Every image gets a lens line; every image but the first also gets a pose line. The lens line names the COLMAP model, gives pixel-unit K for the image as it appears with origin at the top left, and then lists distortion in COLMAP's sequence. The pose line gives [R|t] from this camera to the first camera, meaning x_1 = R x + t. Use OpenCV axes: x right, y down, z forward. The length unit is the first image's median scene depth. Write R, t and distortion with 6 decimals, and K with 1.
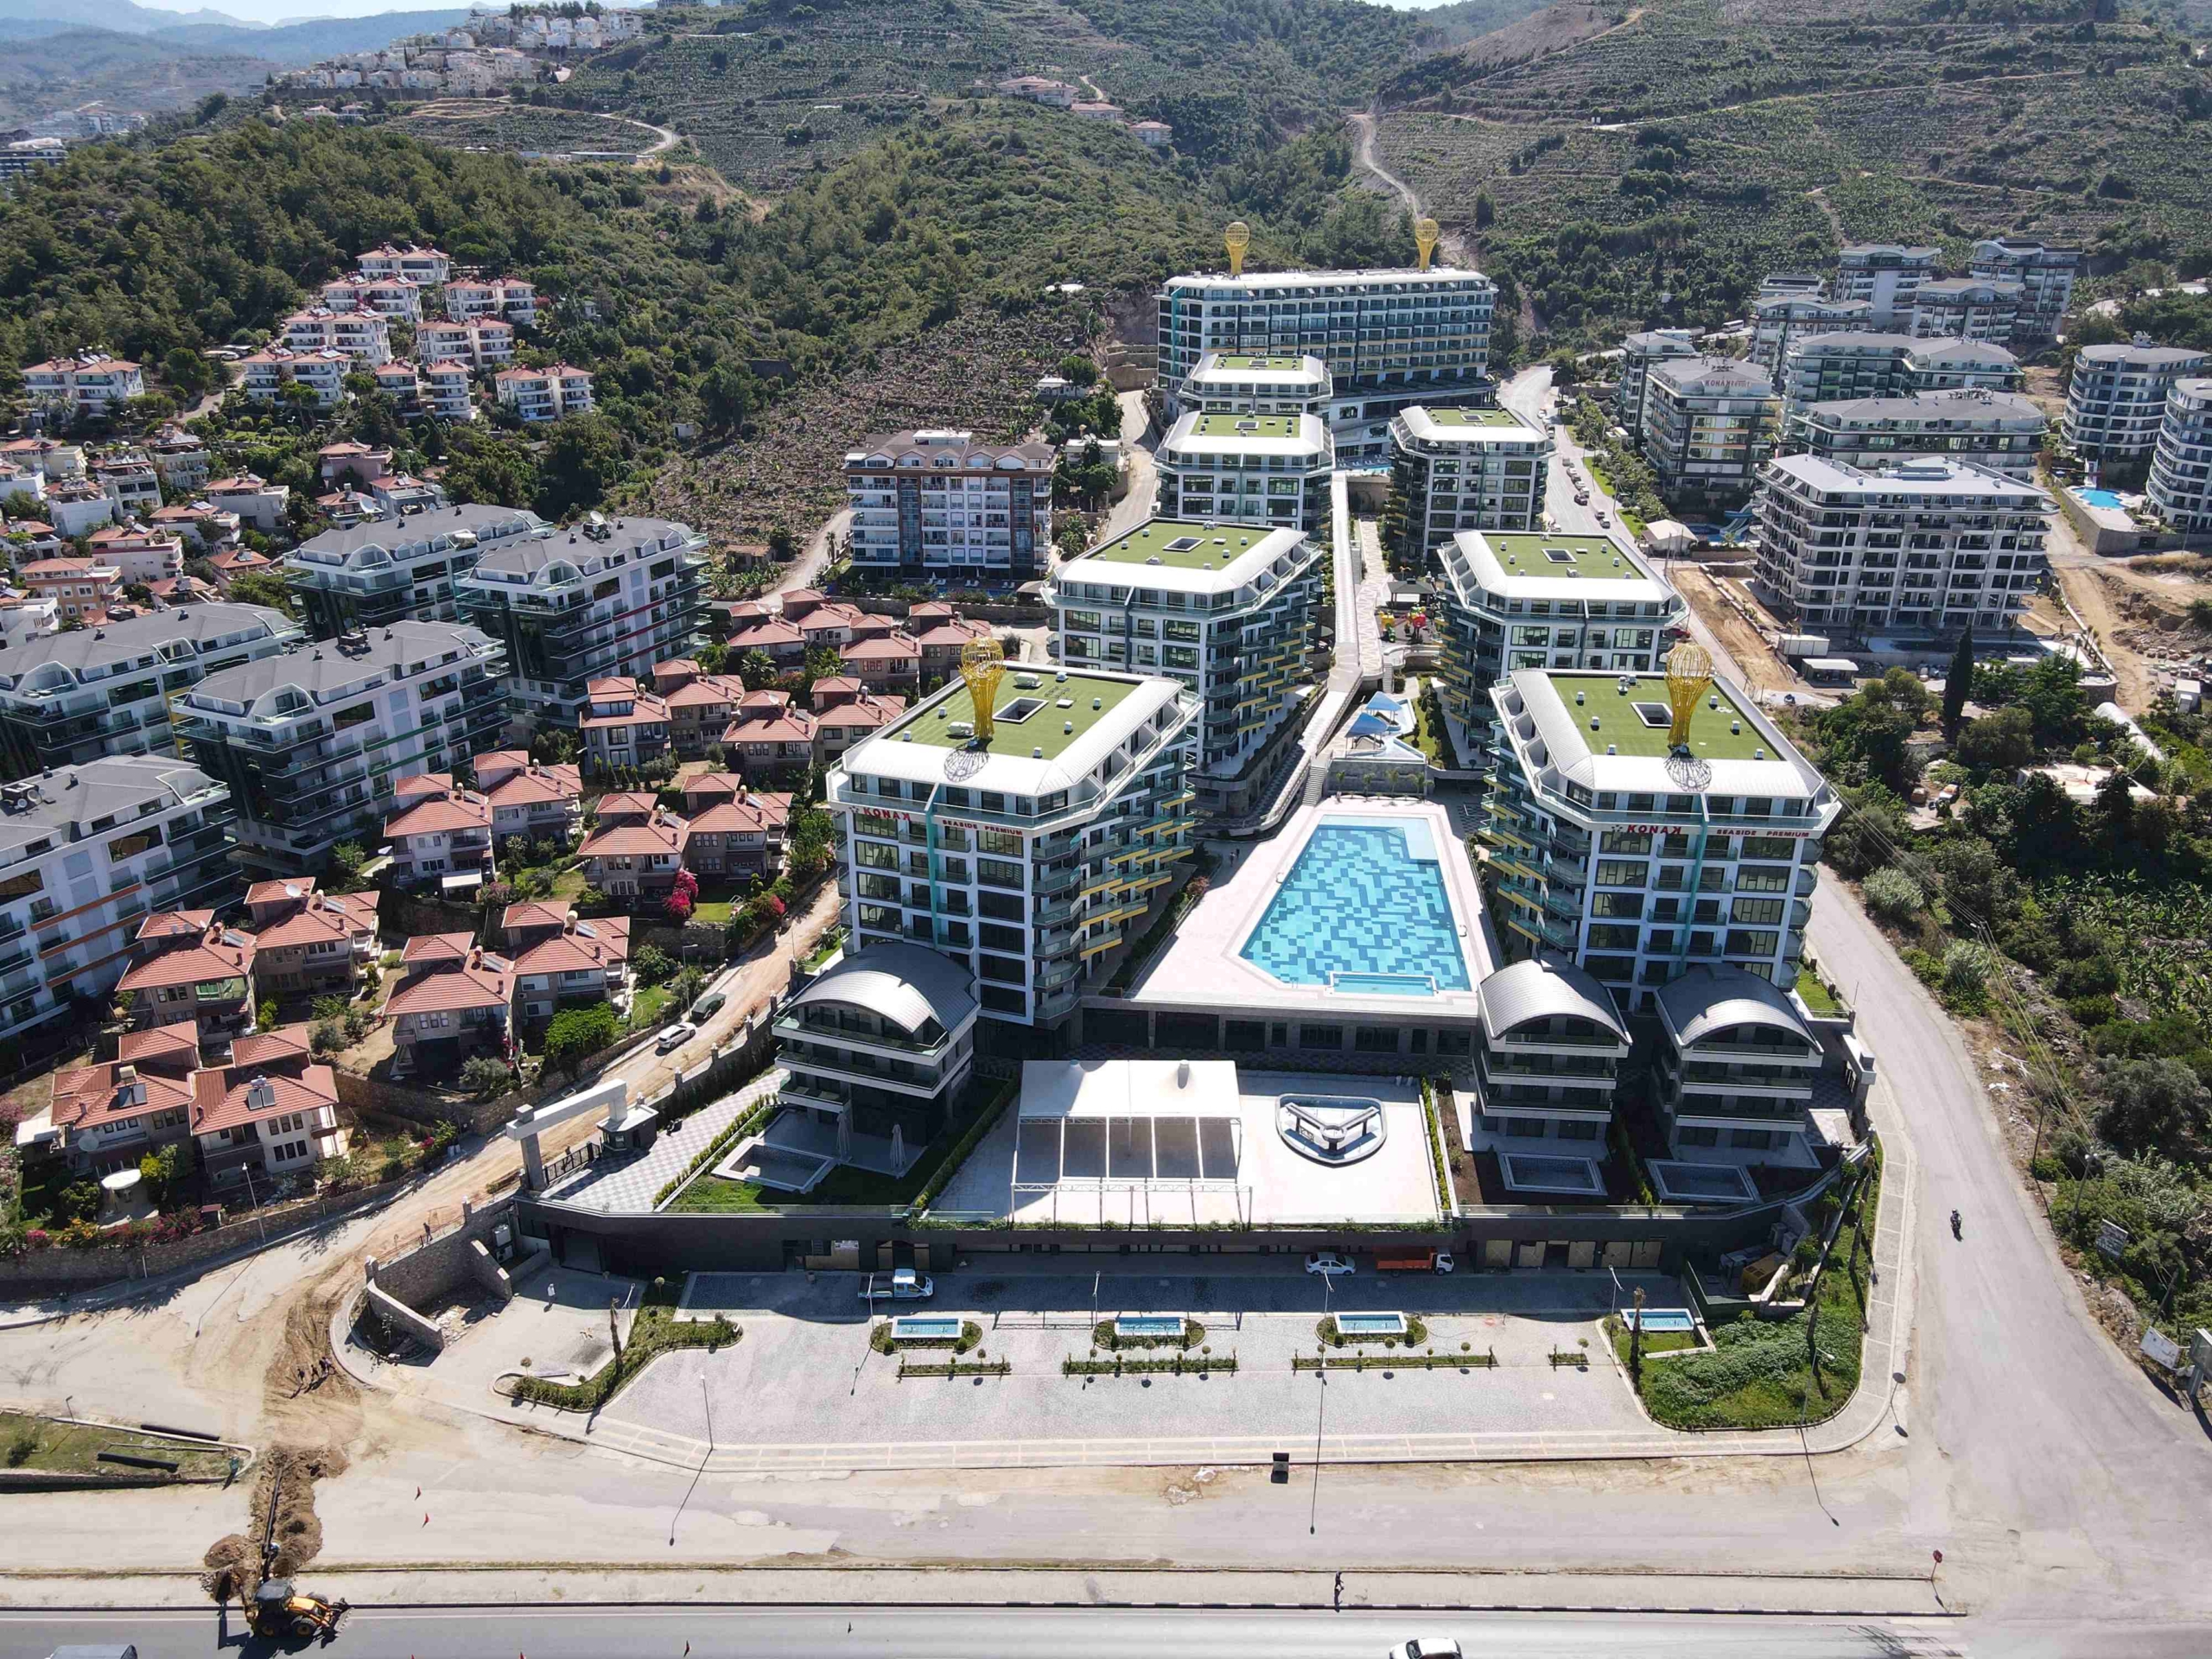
lens RADIAL K [[1631.3, 0, 1102.3], [0, 1631.3, 838.7], [0, 0, 1]] dist [0.004022, 0.014658]
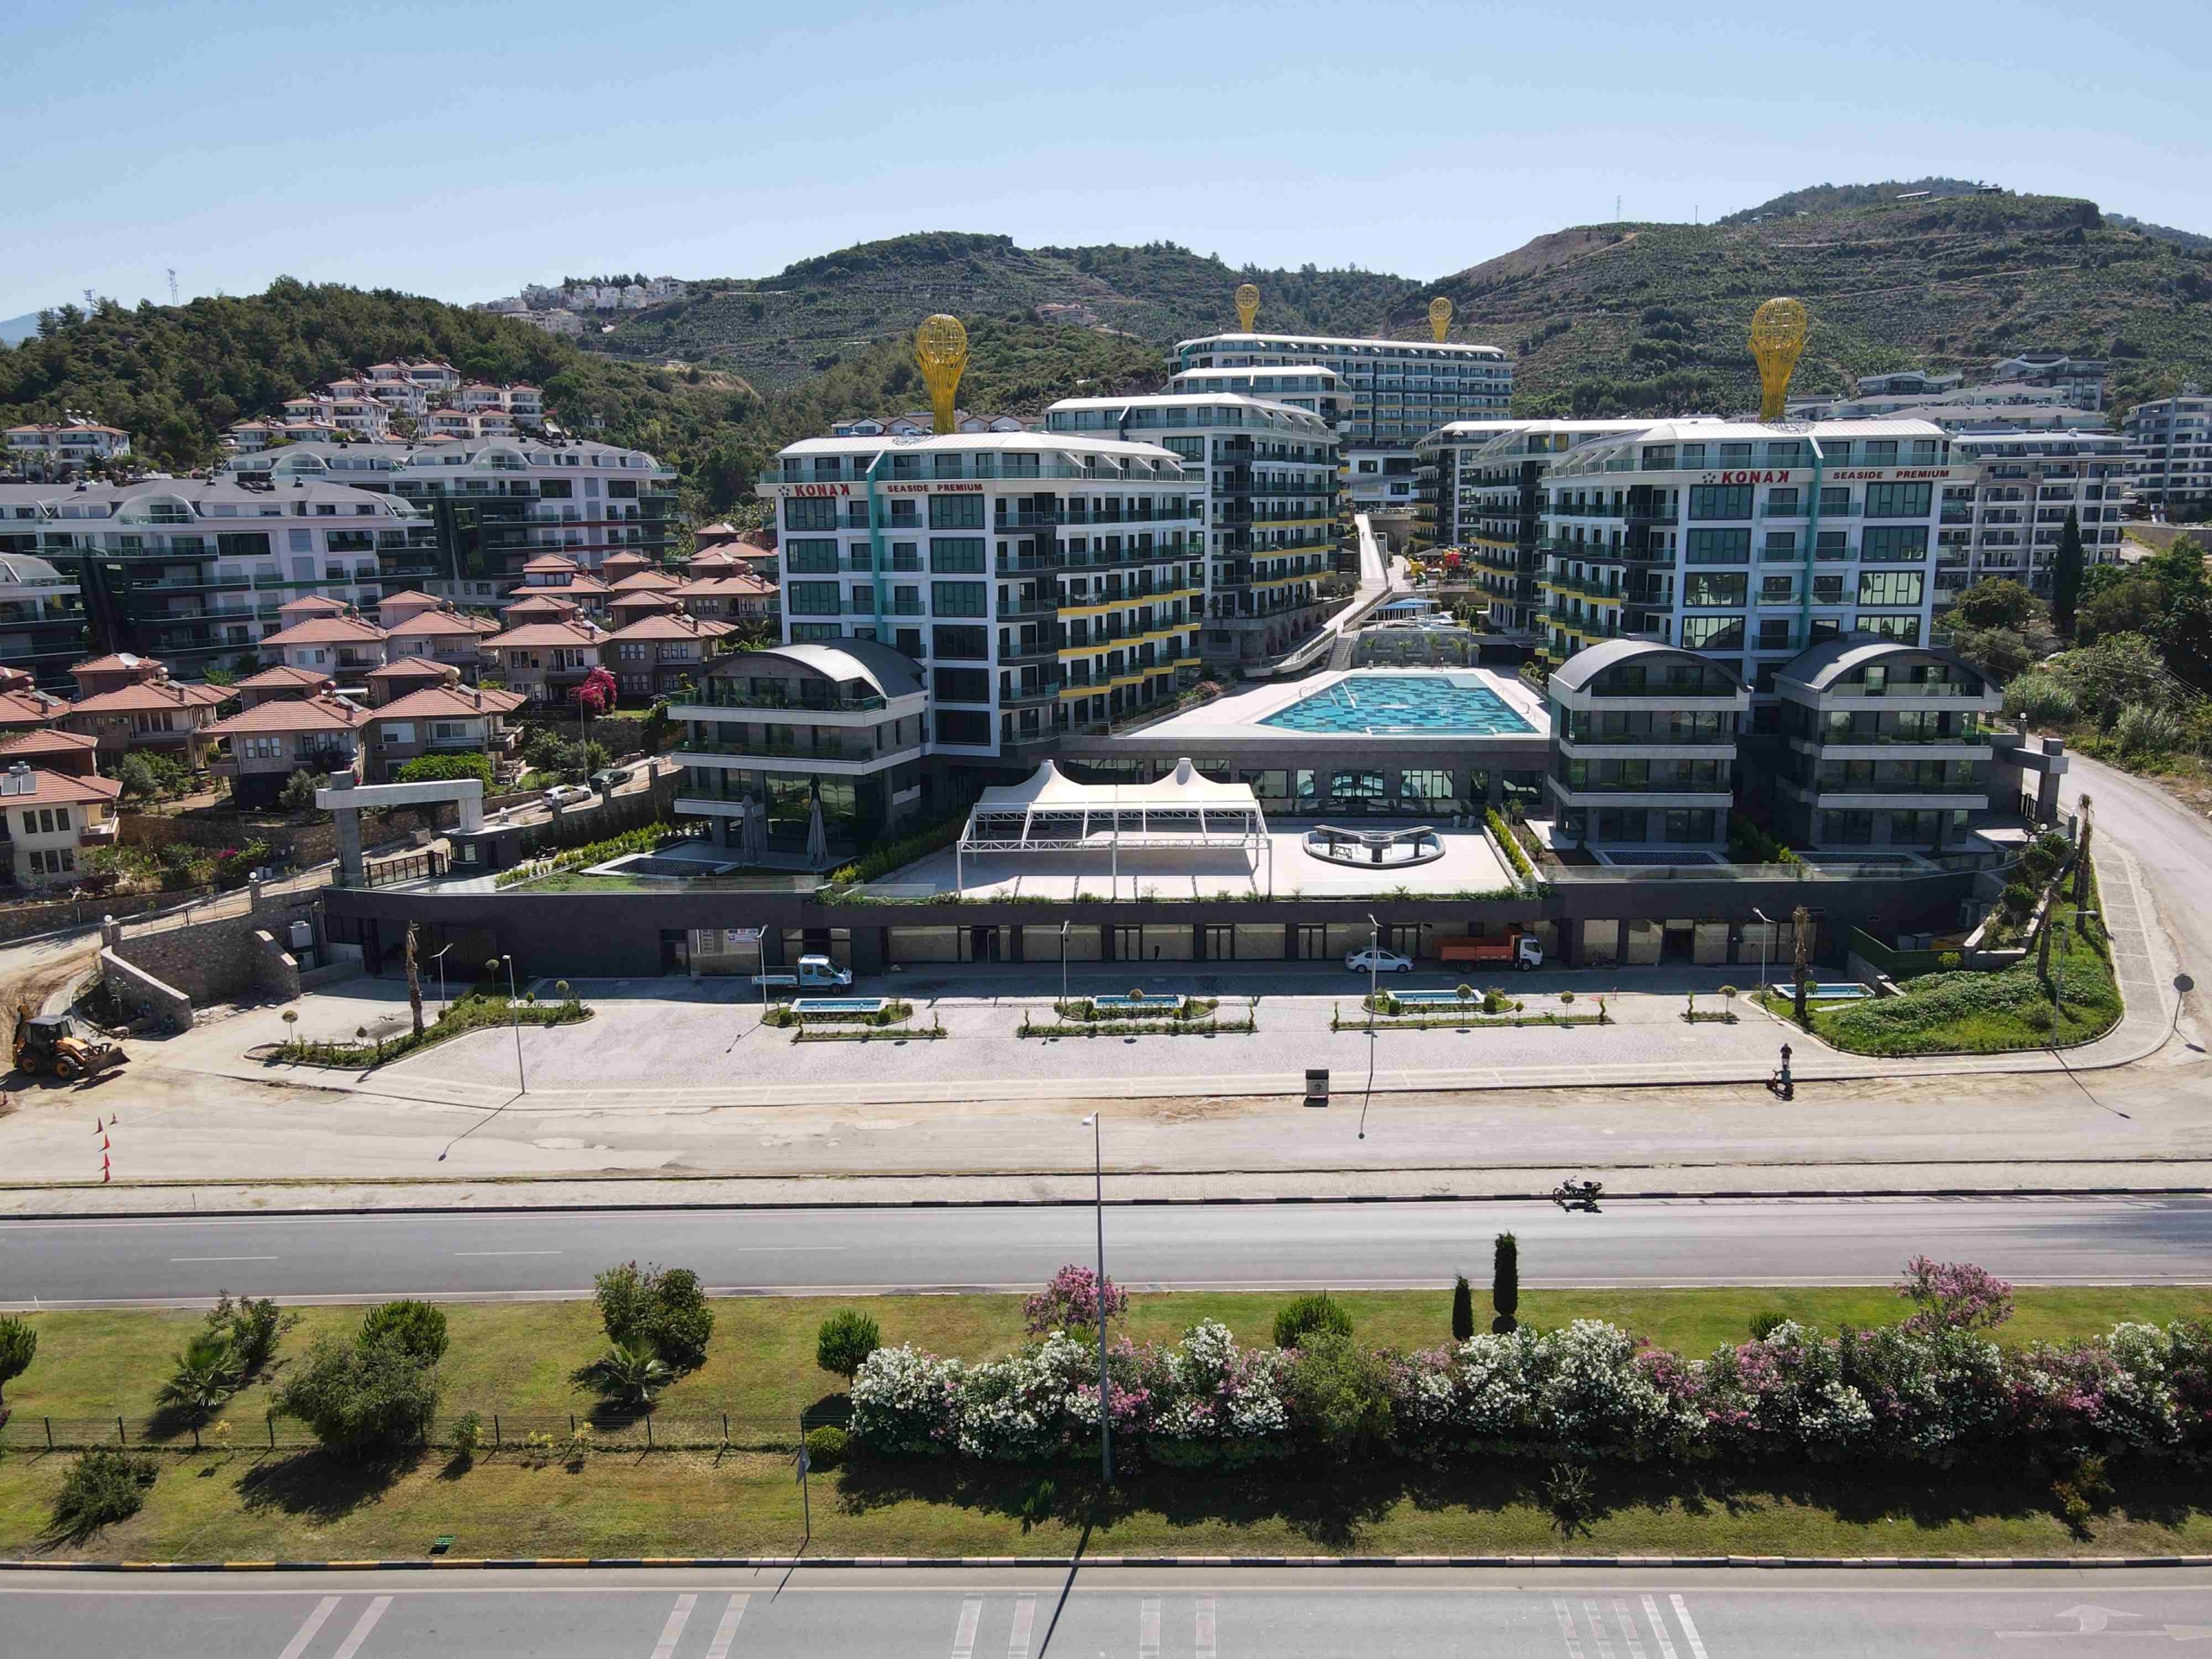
lens RADIAL K [[1631.6, 0, 1102.2], [0, 1631.6, 838.3], [0, 0, 1]] dist [-0.000676, 0.024480]
pose [[0.999704, -0.013751, -0.020049, 0.018856], [0.009797, 0.982614, -0.185402, 0.238104], [0.022249, 0.185151, 0.982458, 0.166868]]
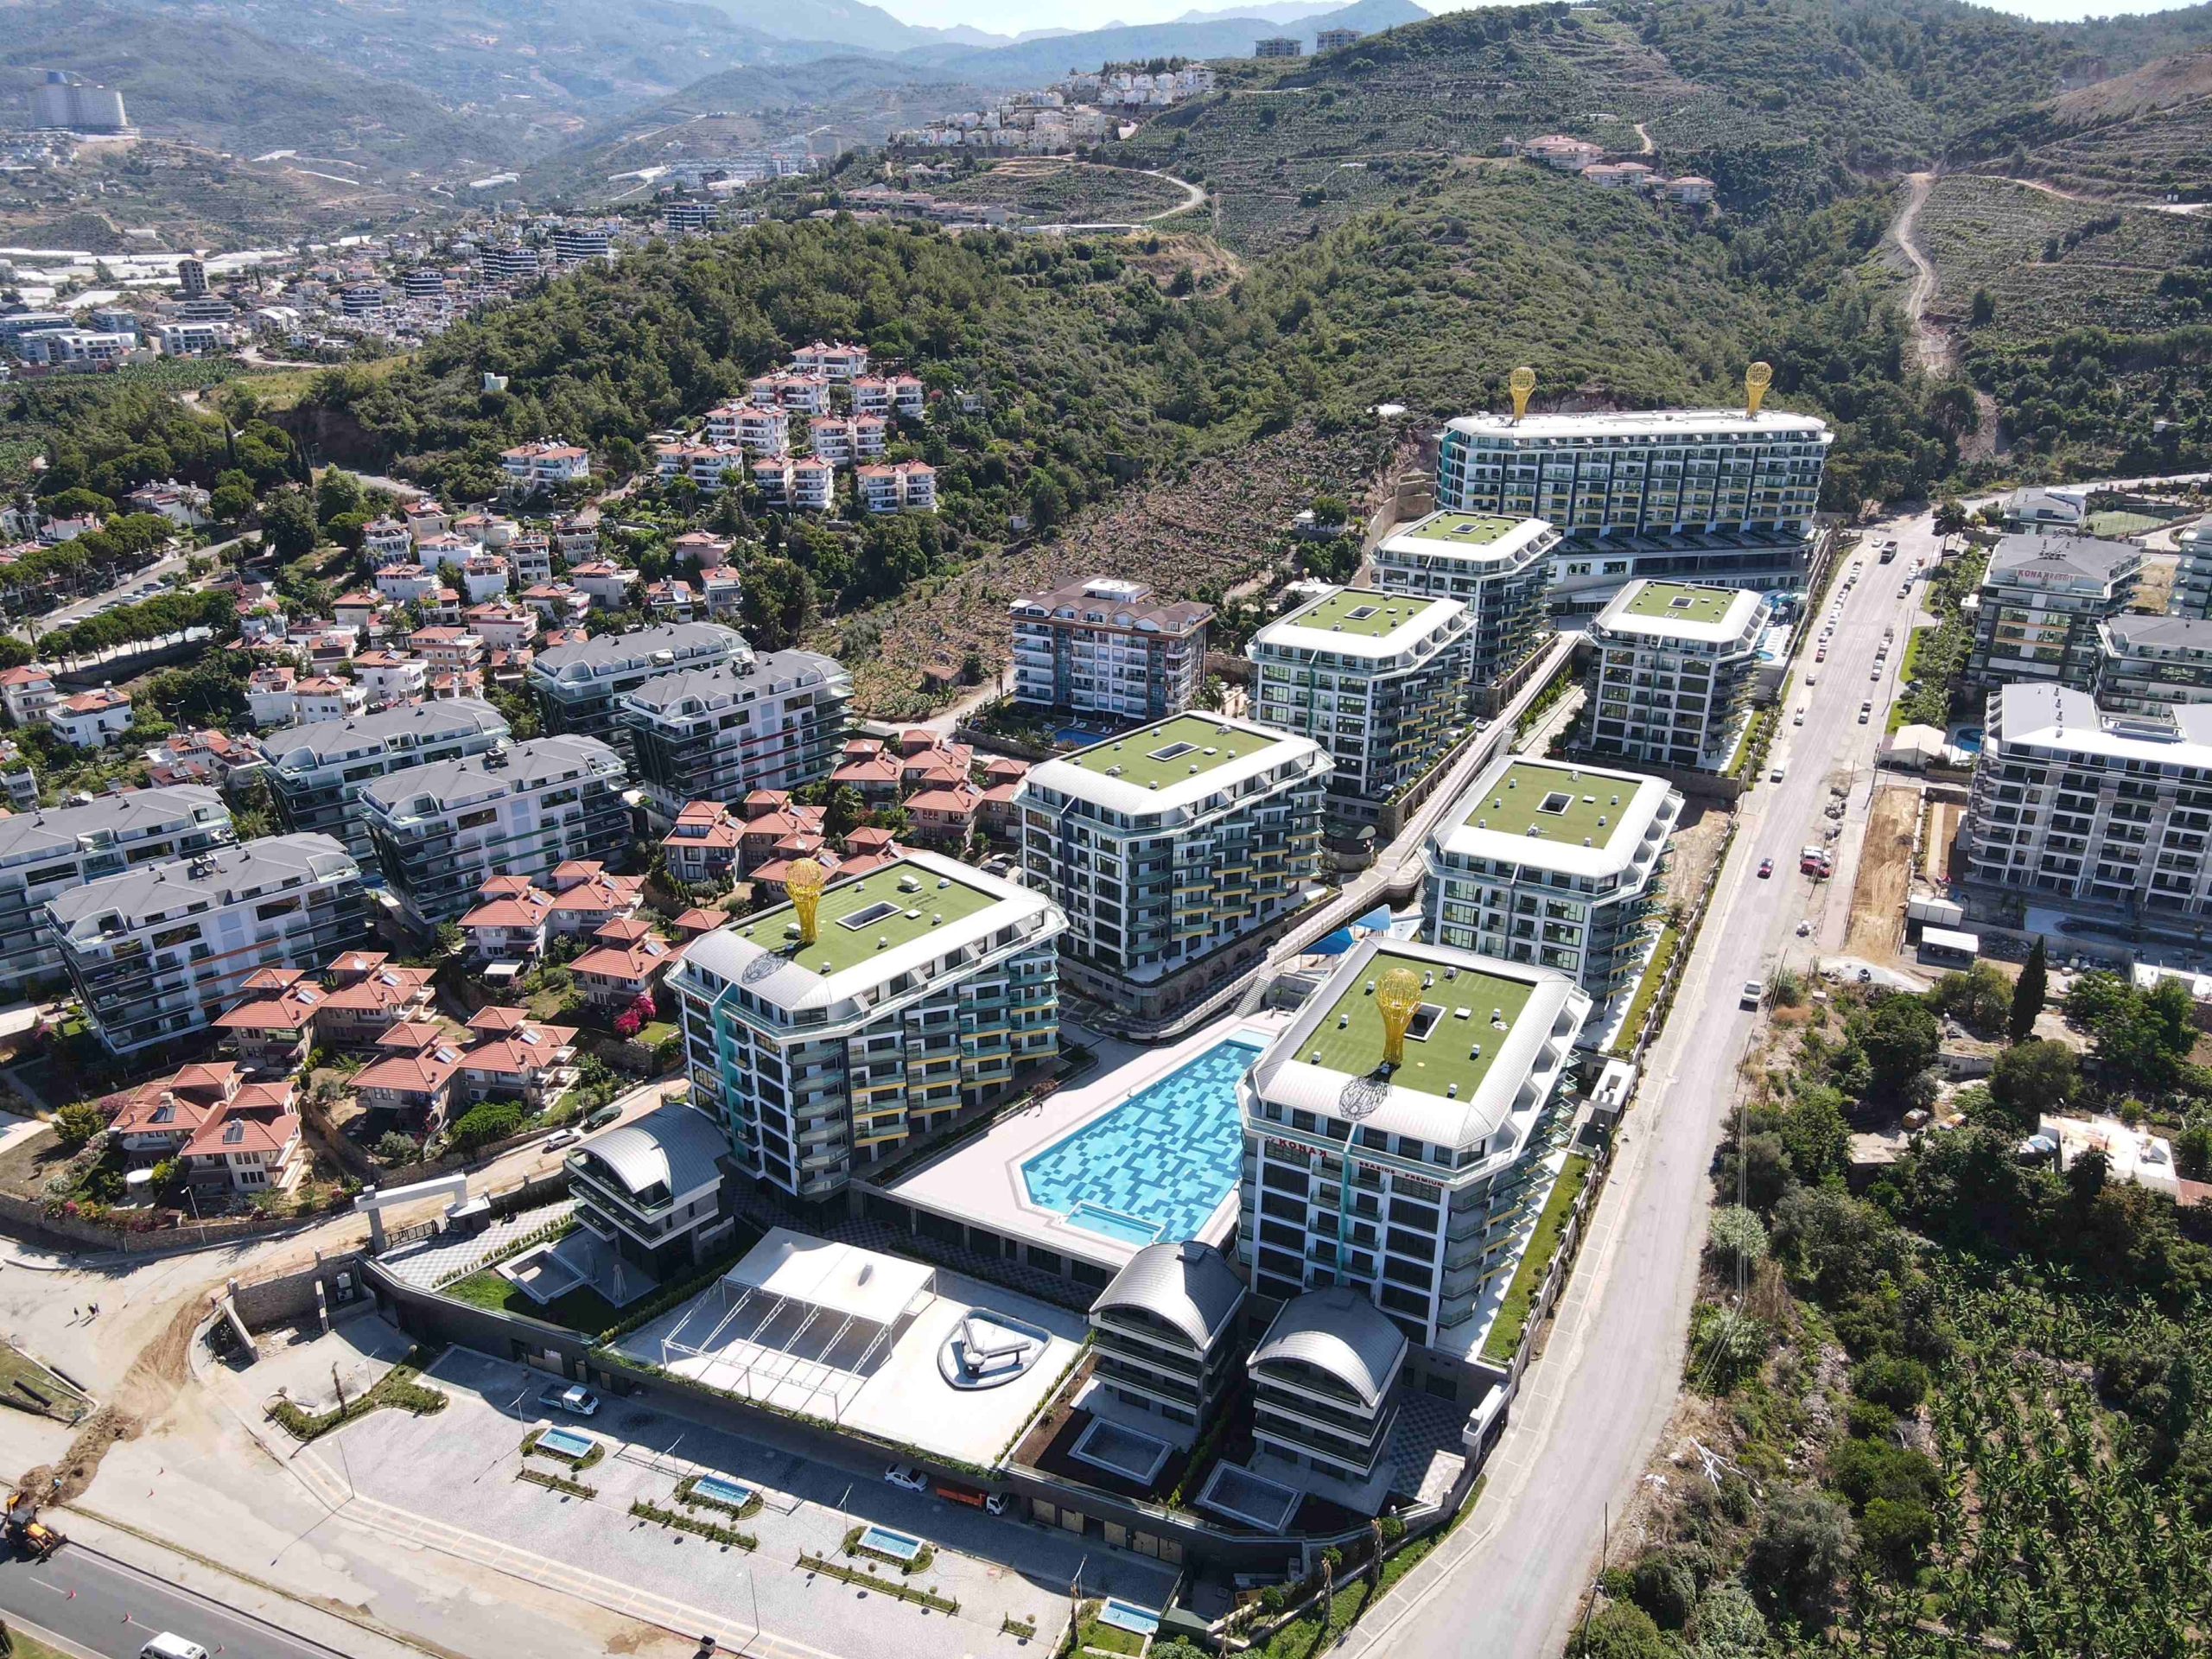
lens RADIAL K [[1631.6, 0, 1102.2], [0, 1631.6, 838.3], [0, 0, 1]] dist [-0.000676, 0.024480]
pose [[0.927902, 0.142433, -0.344545, 0.408984], [-0.141357, 0.989552, 0.028384, -0.157793], [0.344988, 0.022366, 0.938341, -0.015694]]
